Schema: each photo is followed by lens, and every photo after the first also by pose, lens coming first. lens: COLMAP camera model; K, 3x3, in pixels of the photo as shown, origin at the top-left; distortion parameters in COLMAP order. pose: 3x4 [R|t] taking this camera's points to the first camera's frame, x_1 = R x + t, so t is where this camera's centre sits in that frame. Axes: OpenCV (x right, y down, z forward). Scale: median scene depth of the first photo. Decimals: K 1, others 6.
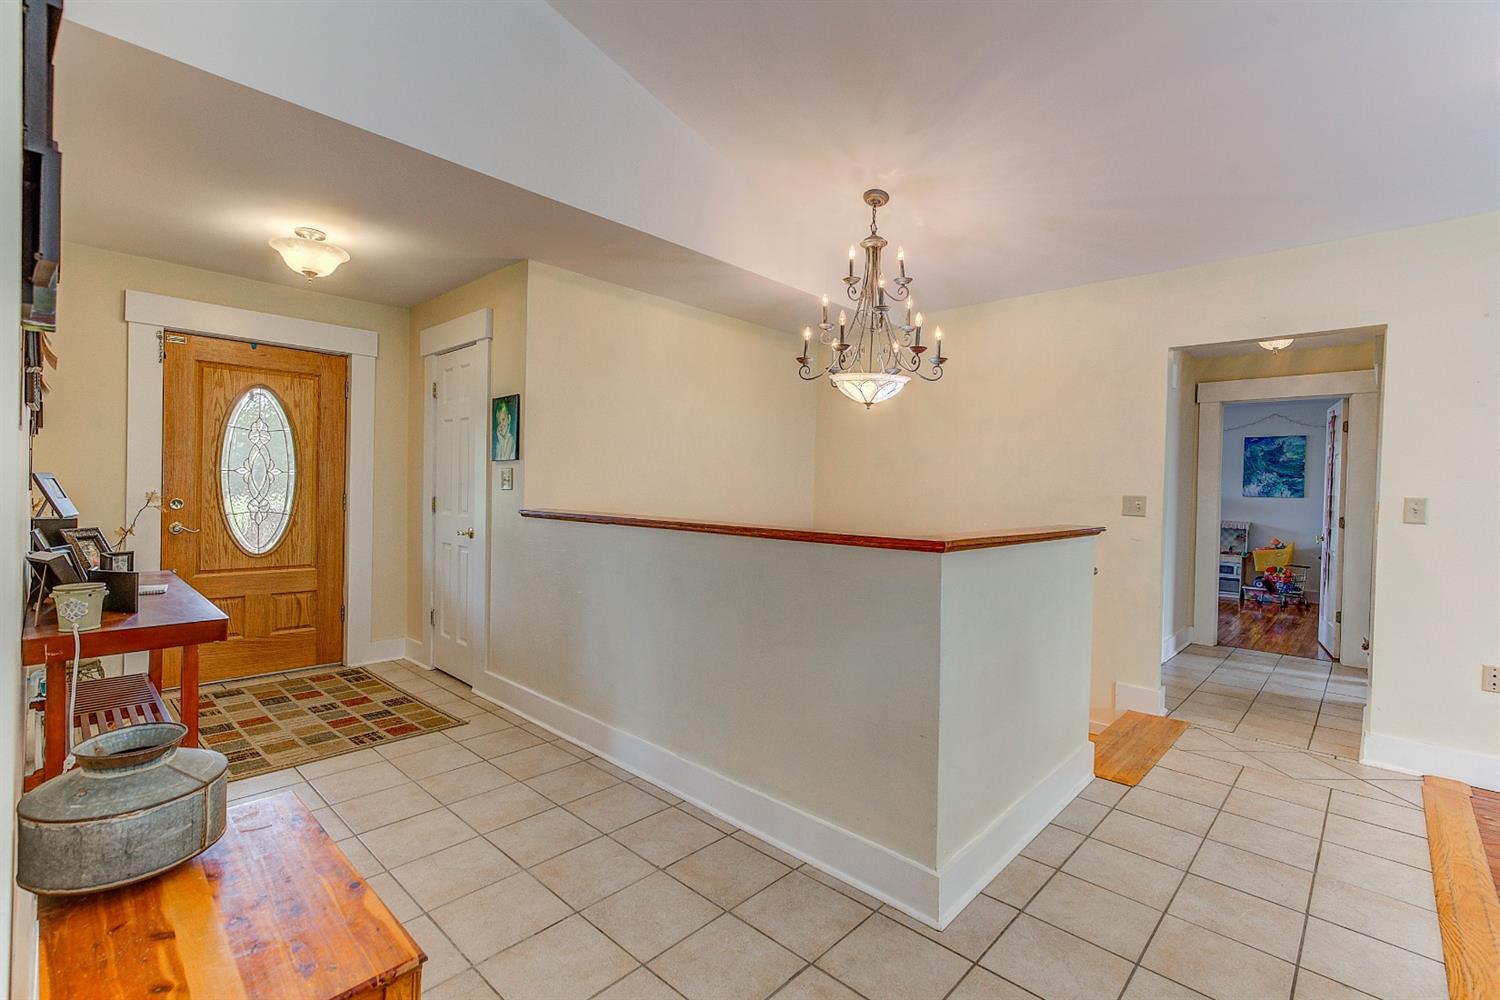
lens RADIAL K [[673.4, 0, 758.7], [0, 673.4, 498.9], [0, 0, 1]] dist [0.002938, 0.001101]
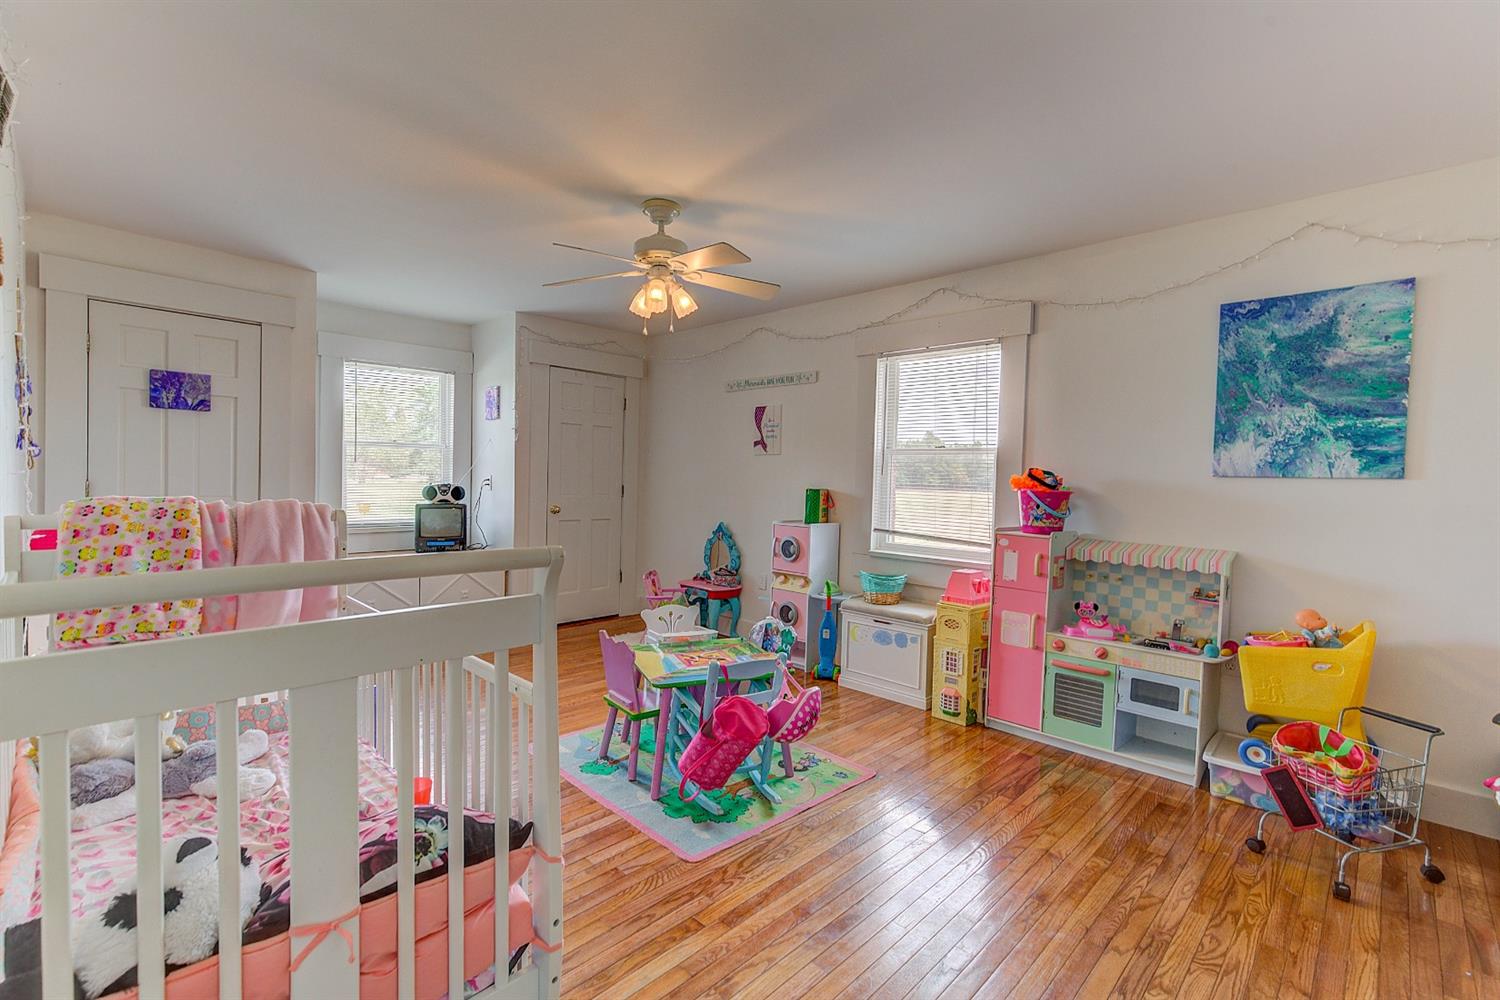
lens RADIAL K [[673.4, 0, 747.4], [0, 673.4, 504.7], [0, 0, 1]] dist [0.002938, 0.001101]
pose [[0.999711, -0.007152, -0.022956, 0.499898], [0.007764, 0.999614, 0.026685, -0.000314], [0.022756, -0.026856, 0.999380, 0.666127]]
